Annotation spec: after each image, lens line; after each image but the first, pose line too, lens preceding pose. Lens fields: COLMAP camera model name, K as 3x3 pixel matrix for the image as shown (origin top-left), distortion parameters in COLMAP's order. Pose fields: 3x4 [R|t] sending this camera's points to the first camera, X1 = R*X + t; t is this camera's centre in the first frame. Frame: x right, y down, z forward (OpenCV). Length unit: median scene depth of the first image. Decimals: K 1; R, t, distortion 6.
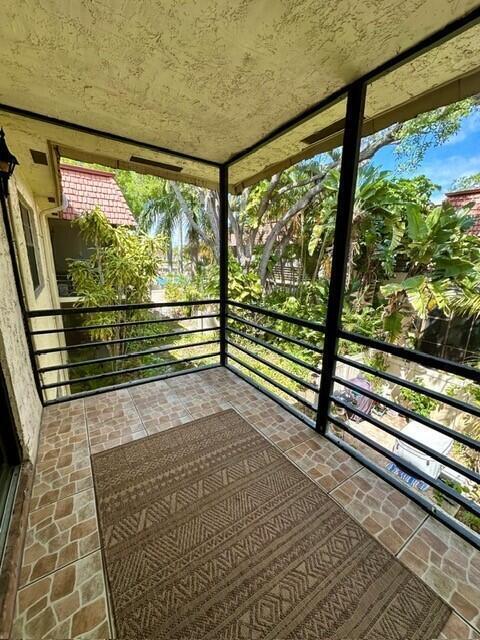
lens RADIAL K [[255.2, 0, 240.0], [0, 255.2, 320.0], [0, 0, 1]] dist [0.000664, -0.000743]
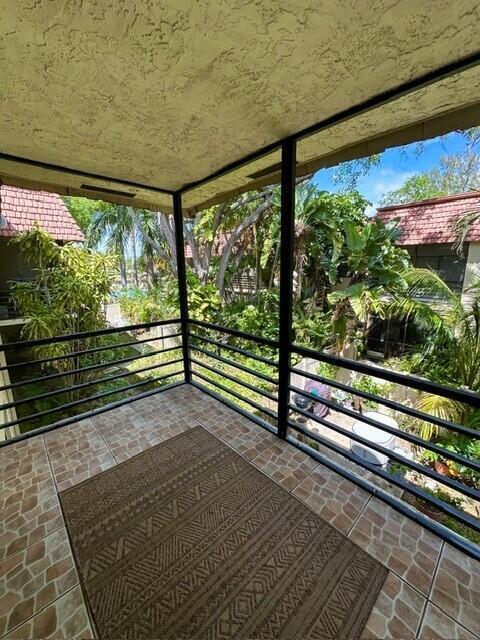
lens RADIAL K [[255.2, 0, 240.0], [0, 255.2, 320.0], [0, 0, 1]] dist [0.000664, -0.000743]
pose [[0.986220, -0.064733, 0.152248, 0.000040], [0.069147, 0.997321, -0.023875, -0.057128], [-0.150295, 0.034073, 0.988054, -0.089254]]
